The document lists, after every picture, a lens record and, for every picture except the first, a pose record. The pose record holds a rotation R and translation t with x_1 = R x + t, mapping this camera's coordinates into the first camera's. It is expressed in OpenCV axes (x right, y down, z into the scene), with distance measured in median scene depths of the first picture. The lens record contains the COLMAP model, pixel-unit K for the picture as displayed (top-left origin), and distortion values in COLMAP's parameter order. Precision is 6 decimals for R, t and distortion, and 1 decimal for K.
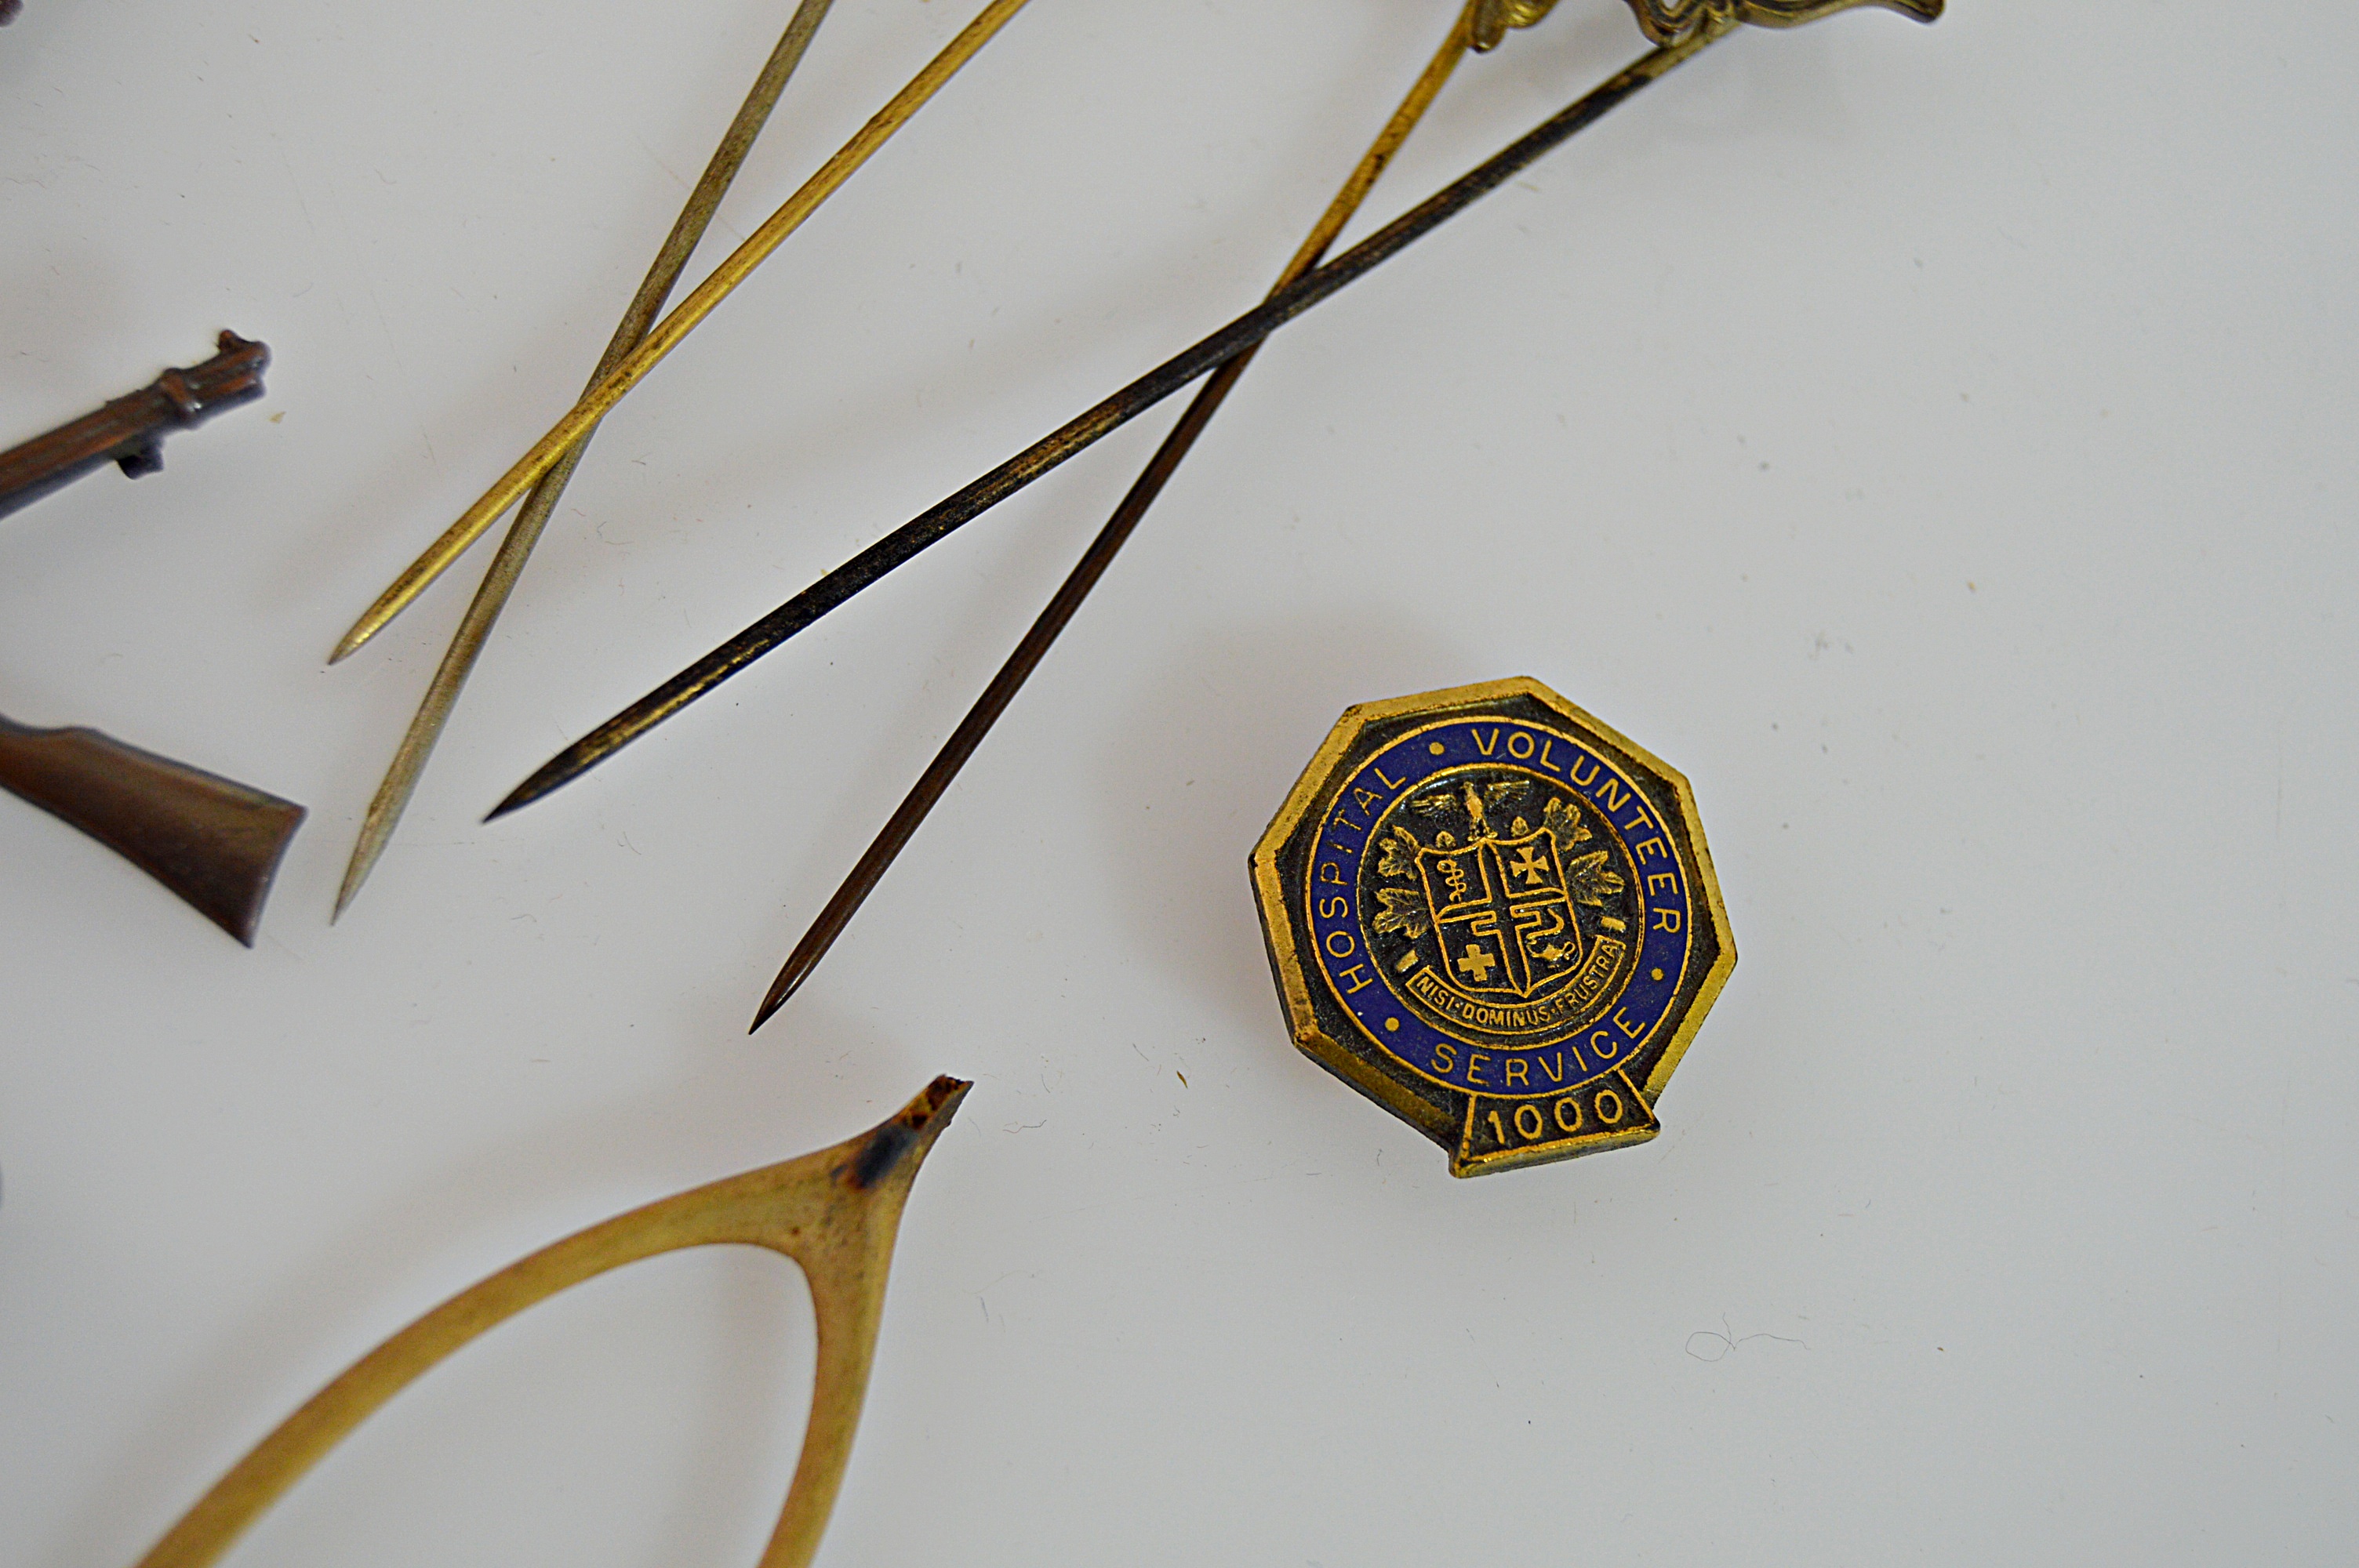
lens RADIAL K [[3799.0, 0, 1179.5], [0, 3799.0, 784.0], [0, 0, 1]] dist [-0.048388, -0.066332]
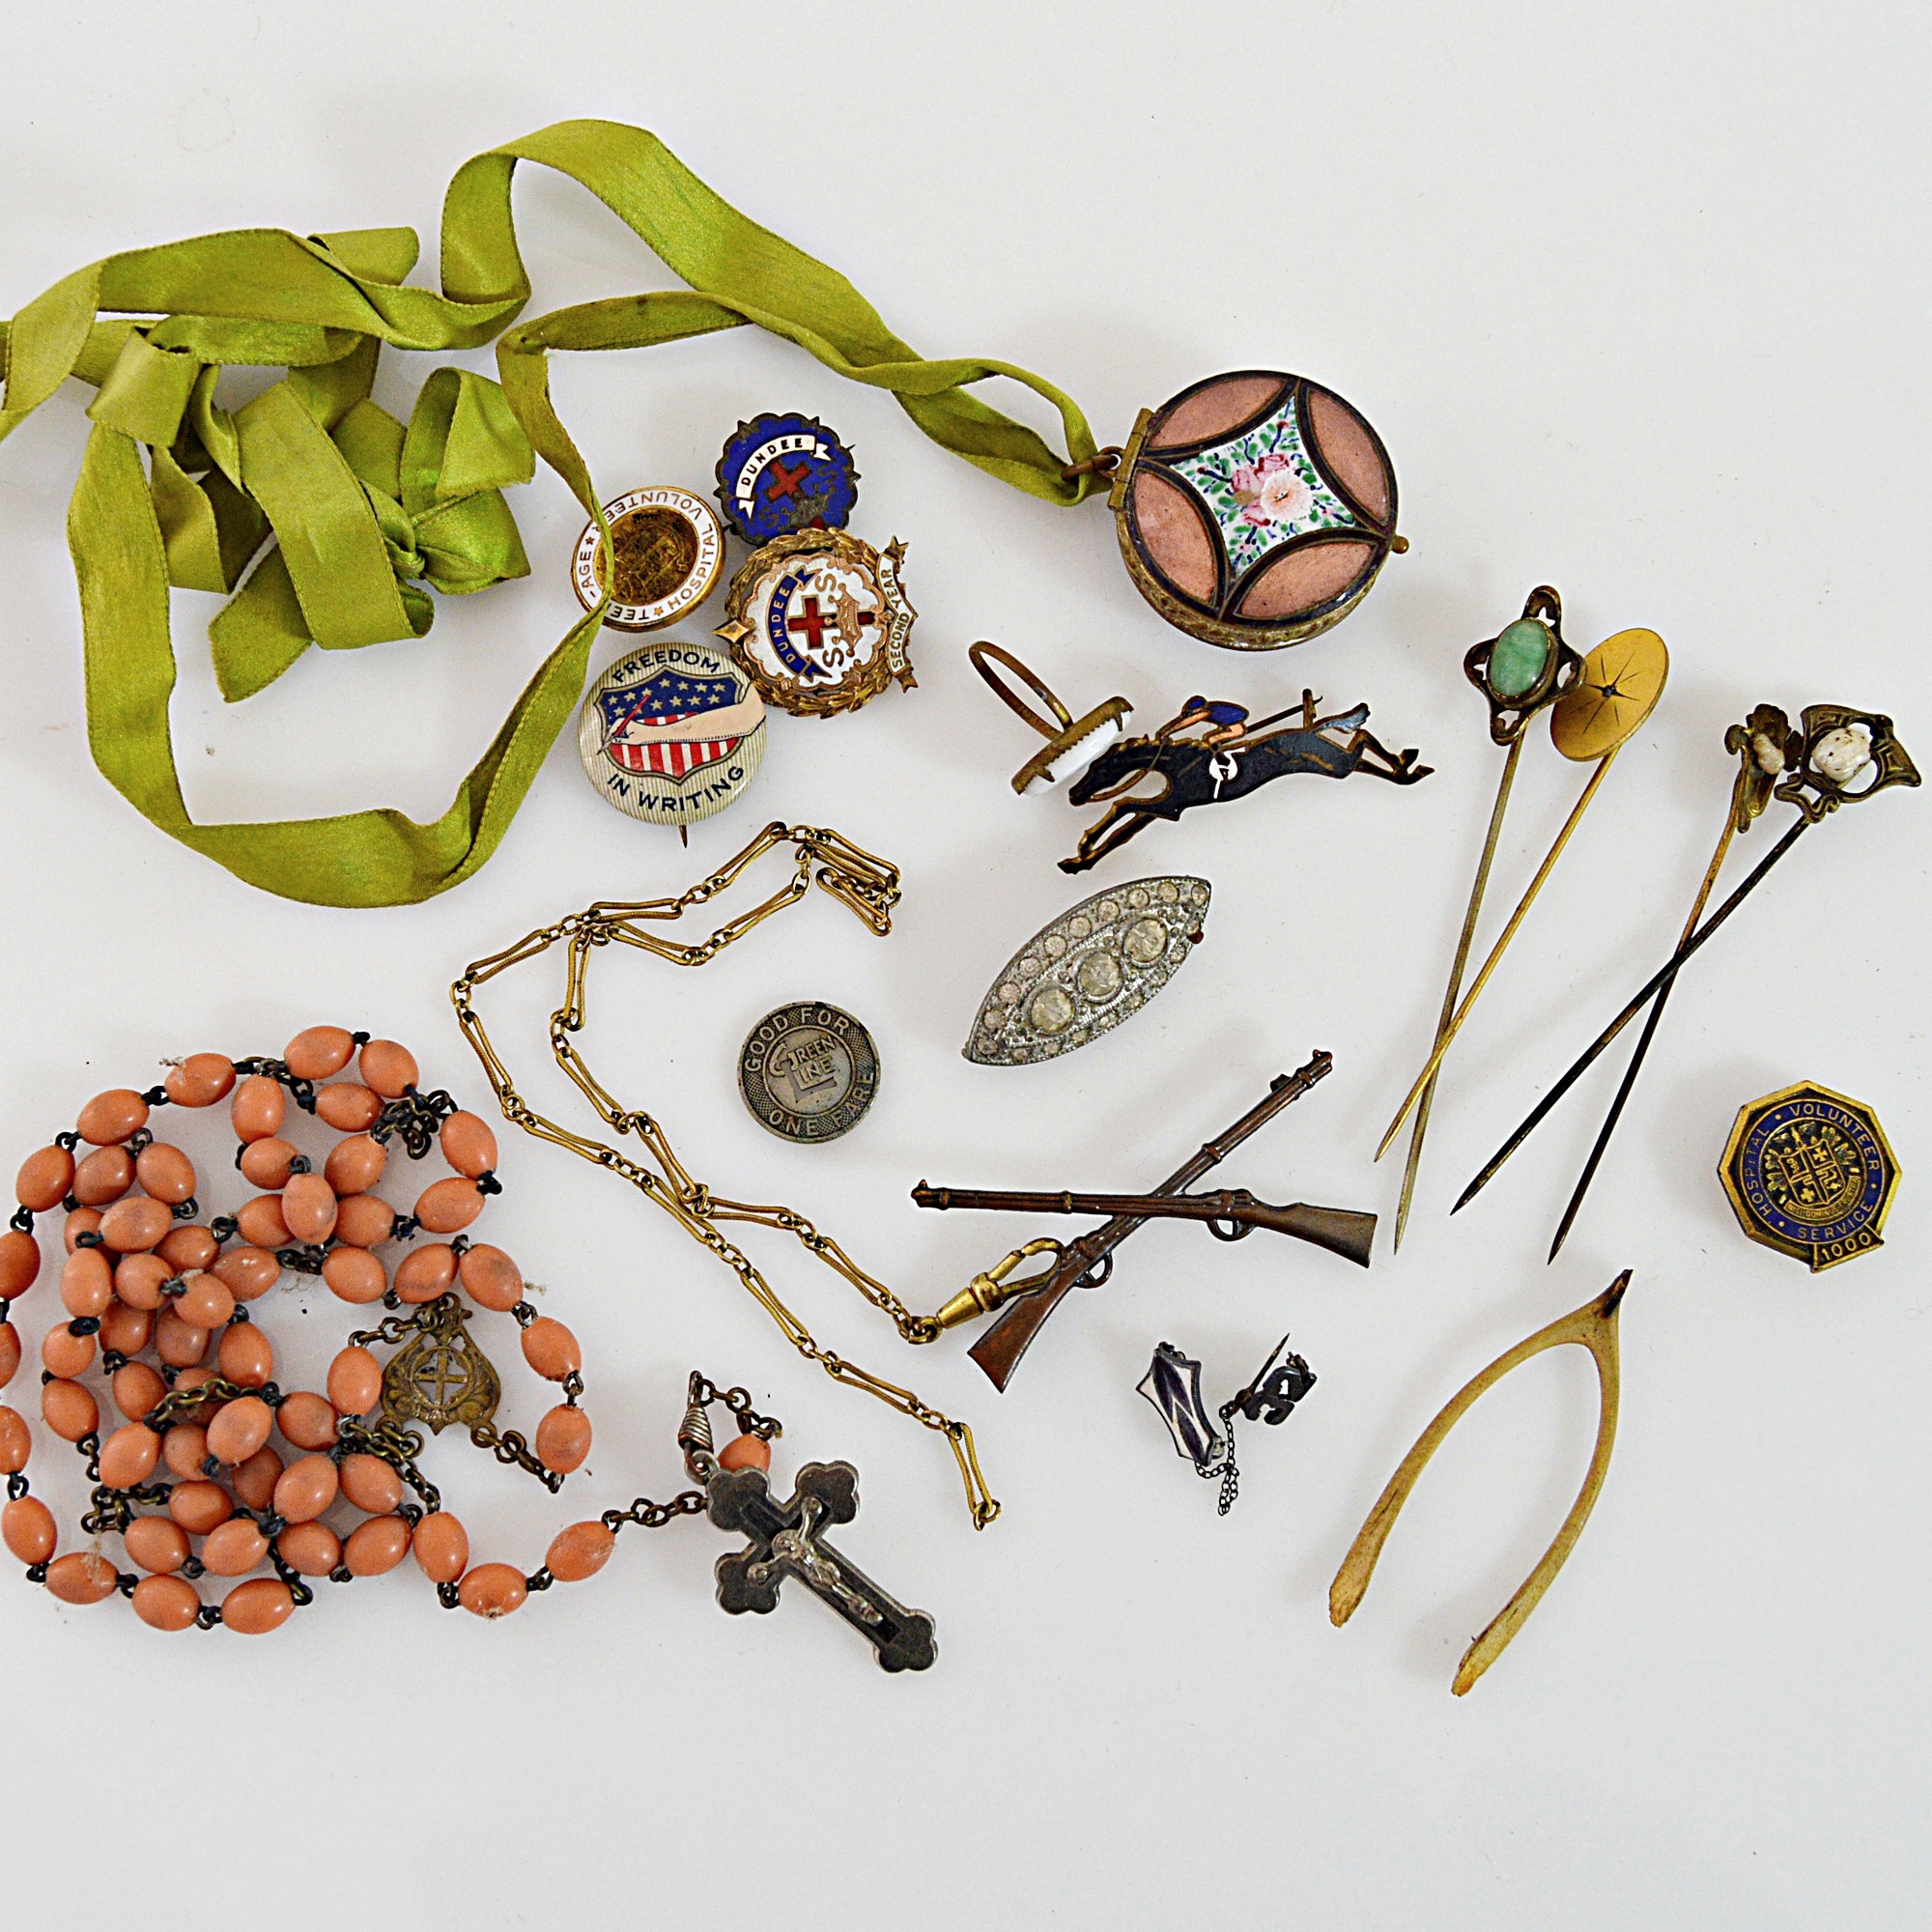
lens RADIAL K [[3300.7, 0, 821.7], [0, 3300.7, 965.4], [0, 0, 1]] dist [-0.065130, -0.011111]
pose [[0.975023, -0.176831, -0.134393, -0.263460], [0.192270, 0.974912, 0.112152, -0.507809], [0.111190, -0.135190, 0.984561, -1.364115]]
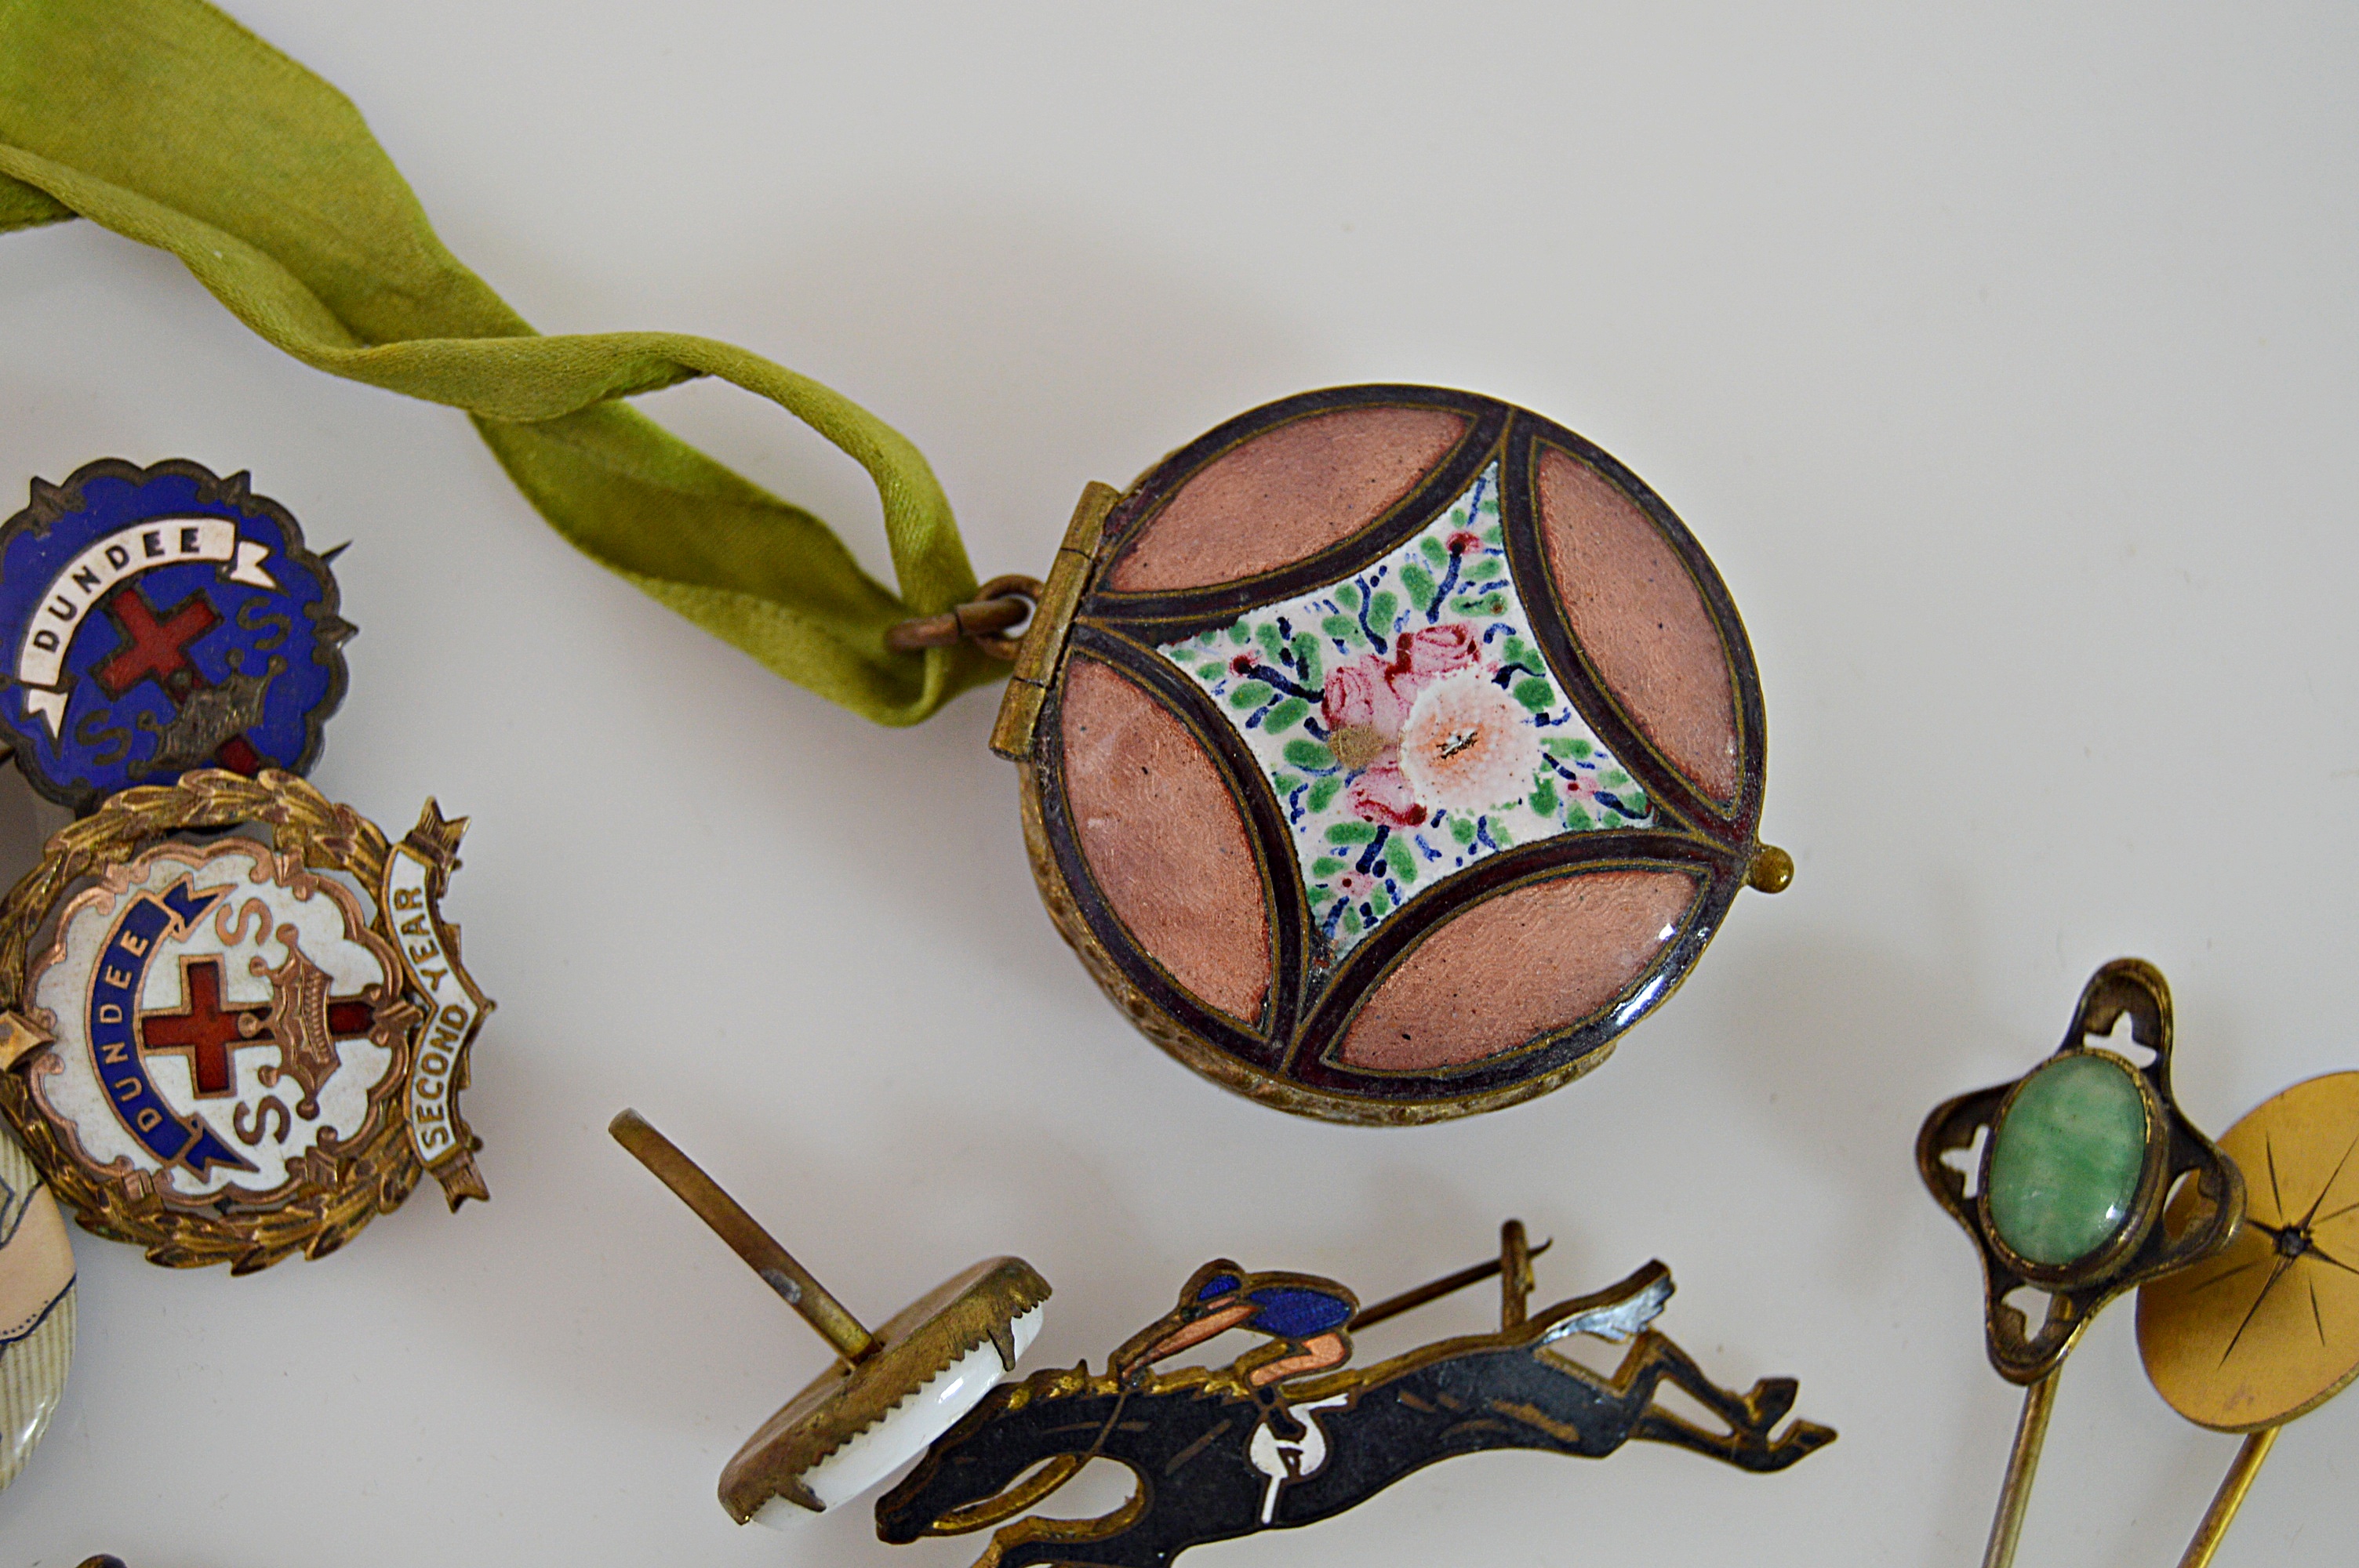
lens RADIAL K [[3730.5, 0, 1179.5], [0, 3730.5, 784.0], [0, 0, 1]] dist [-0.047744, -0.066823]
pose [[0.984992, -0.159060, -0.067011, -0.208007], [0.166588, 0.977681, 0.128013, -0.634527], [0.045154, -0.137255, 0.989506, 0.058069]]
